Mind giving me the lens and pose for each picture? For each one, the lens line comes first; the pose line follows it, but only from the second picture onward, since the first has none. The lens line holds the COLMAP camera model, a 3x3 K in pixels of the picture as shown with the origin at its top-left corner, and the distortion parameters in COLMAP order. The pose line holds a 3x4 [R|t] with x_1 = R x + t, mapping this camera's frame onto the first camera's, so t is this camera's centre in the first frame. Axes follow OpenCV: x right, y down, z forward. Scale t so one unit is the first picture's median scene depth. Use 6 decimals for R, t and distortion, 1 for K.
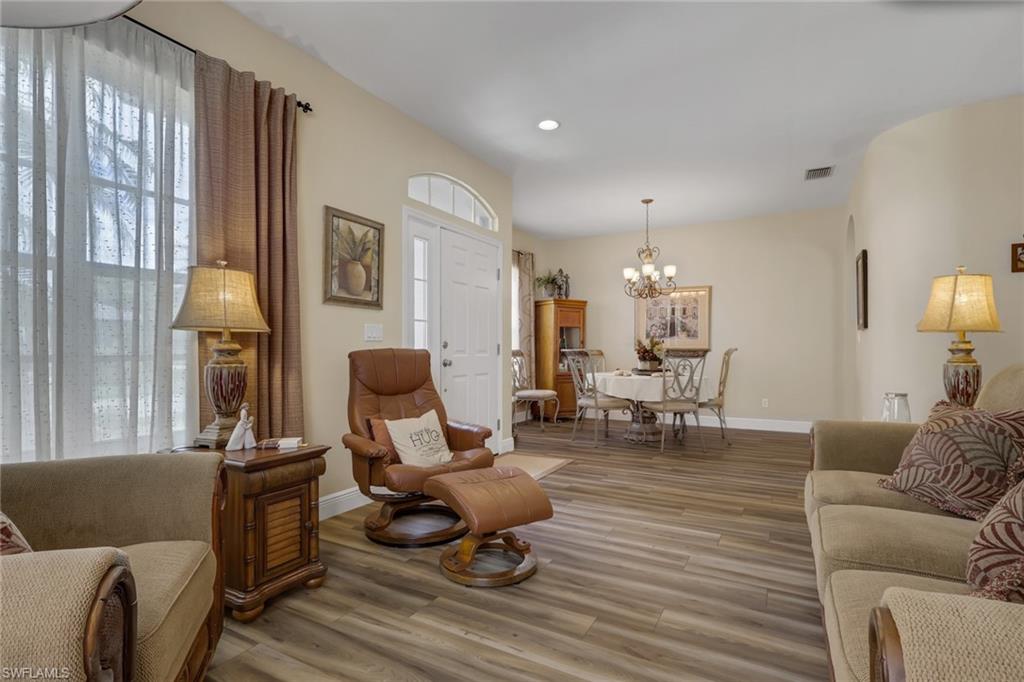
lens RADIAL K [[503.3, 0, 512.6], [0, 503.3, 346.1], [0, 0, 1]] dist [-0.003246, -0.001083]
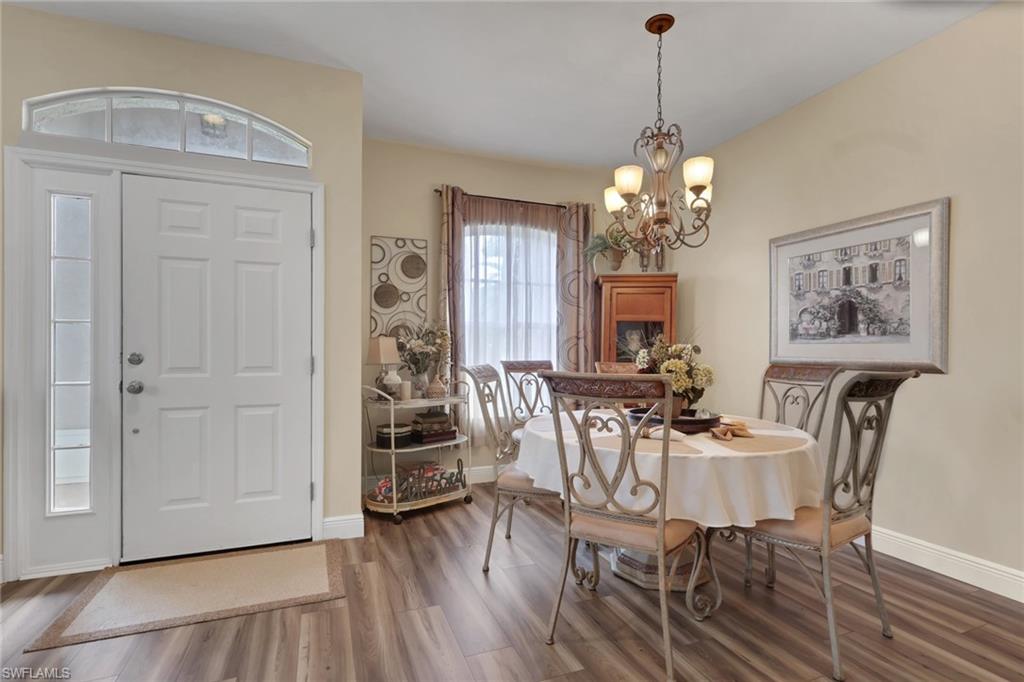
lens RADIAL K [[503.3, 0, 512.6], [0, 503.3, 346.1], [0, 0, 1]] dist [-0.003246, -0.001083]
pose [[0.766989, -0.003716, -0.641649, 0.554140], [0.002739, 0.999993, -0.002518, -0.013585], [0.641654, 0.000174, 0.766994, 0.724725]]
